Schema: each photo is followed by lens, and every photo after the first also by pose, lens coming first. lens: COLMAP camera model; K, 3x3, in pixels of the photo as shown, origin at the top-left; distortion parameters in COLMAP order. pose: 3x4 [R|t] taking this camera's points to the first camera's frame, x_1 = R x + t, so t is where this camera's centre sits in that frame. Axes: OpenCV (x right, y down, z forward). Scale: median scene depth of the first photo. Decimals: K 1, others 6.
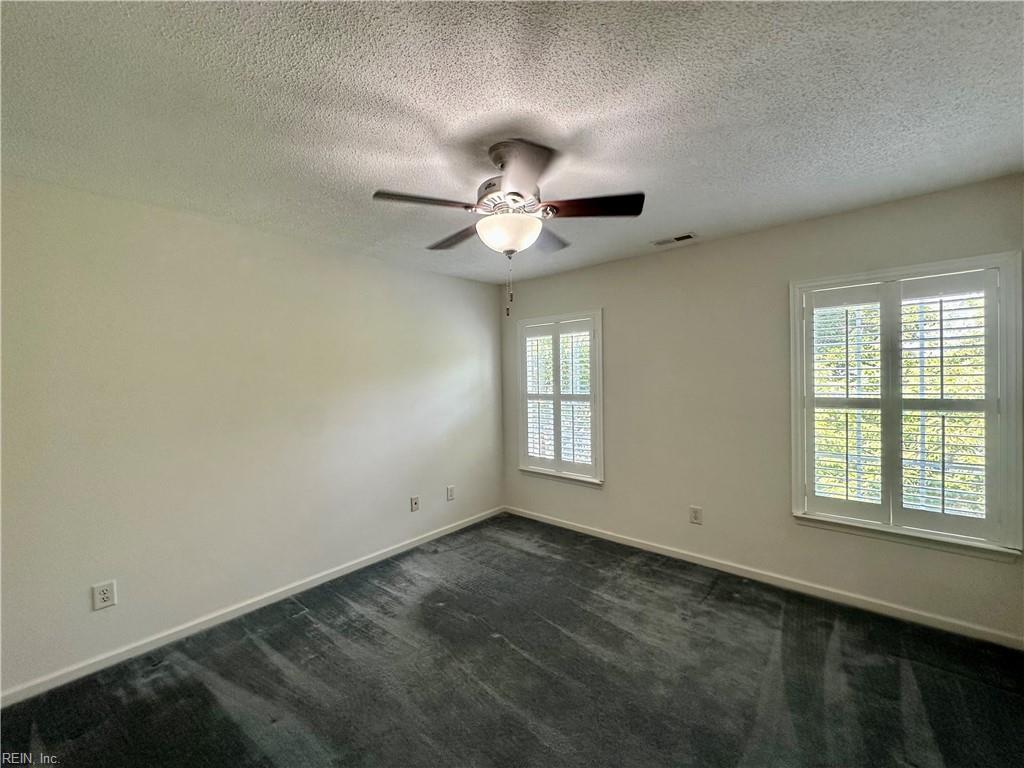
lens RADIAL K [[426.8, 0, 512.0], [0, 426.8, 384.0], [0, 0, 1]] dist [-0.000517, -0.000080]
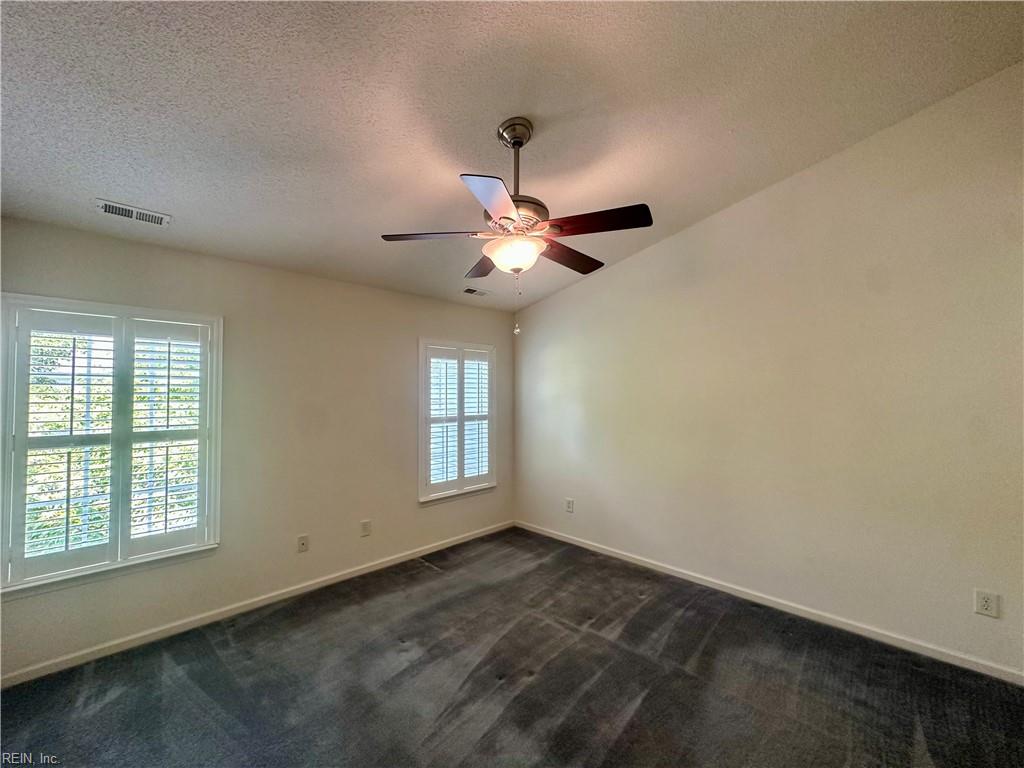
lens RADIAL K [[404.1, 0, 512.0], [0, 404.1, 384.0], [0, 0, 1]] dist [-0.001381, -0.000088]
pose [[0.070253, 0.054561, 0.996036, -0.834124], [0.028700, 0.997979, -0.056692, 0.004732], [-0.997116, 0.032569, 0.068545, 0.750899]]
